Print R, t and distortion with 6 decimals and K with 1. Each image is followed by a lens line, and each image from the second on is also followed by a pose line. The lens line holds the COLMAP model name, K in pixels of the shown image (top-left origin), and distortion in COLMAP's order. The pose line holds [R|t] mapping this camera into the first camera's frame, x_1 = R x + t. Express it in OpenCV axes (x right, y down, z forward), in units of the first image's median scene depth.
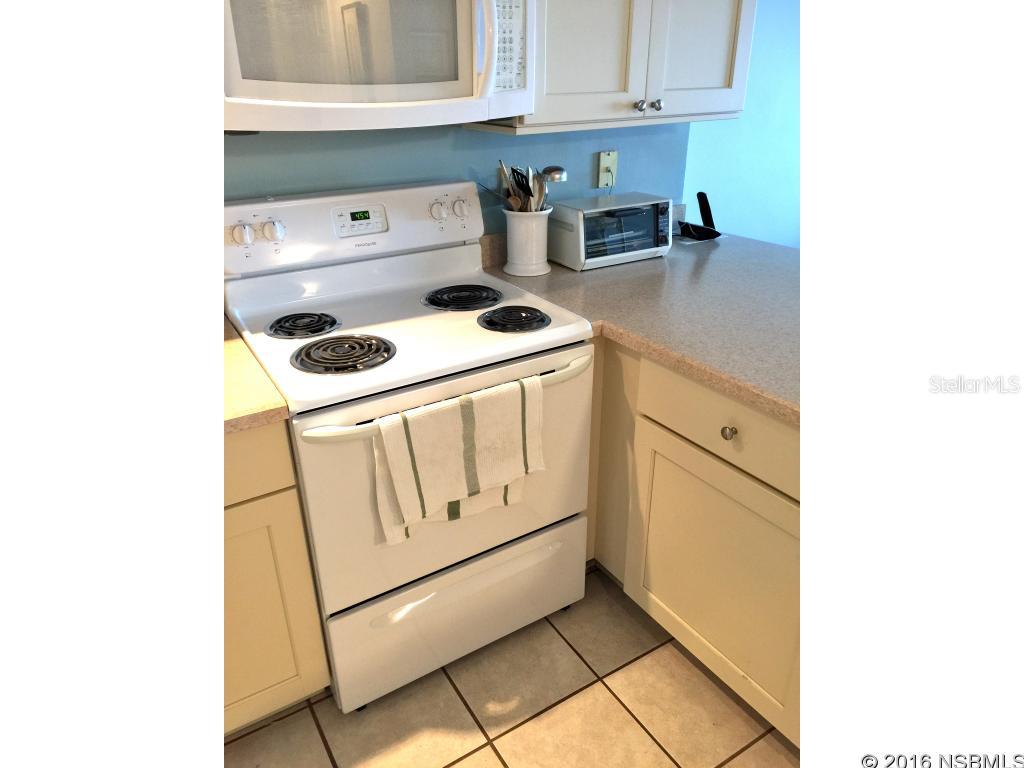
lens RADIAL K [[639.7, 0, 512.0], [0, 639.7, 384.0], [0, 0, 1]] dist [0.001412, 0.000069]
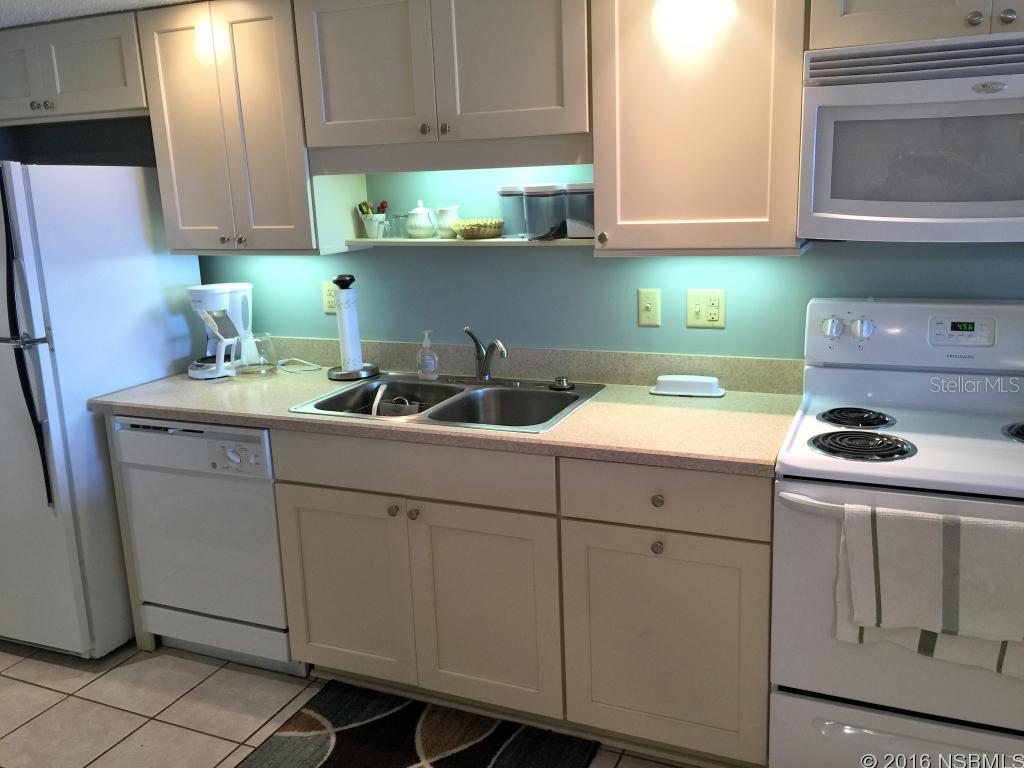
lens RADIAL K [[872.0, 0, 512.0], [0, 872.0, 384.0], [0, 0, 1]] dist [0.001095, 0.000604]
pose [[0.560259, 0.173351, -0.809975, 0.543726], [-0.326152, 0.945029, -0.023344, 0.075107], [0.761403, 0.277254, 0.586000, -0.276787]]
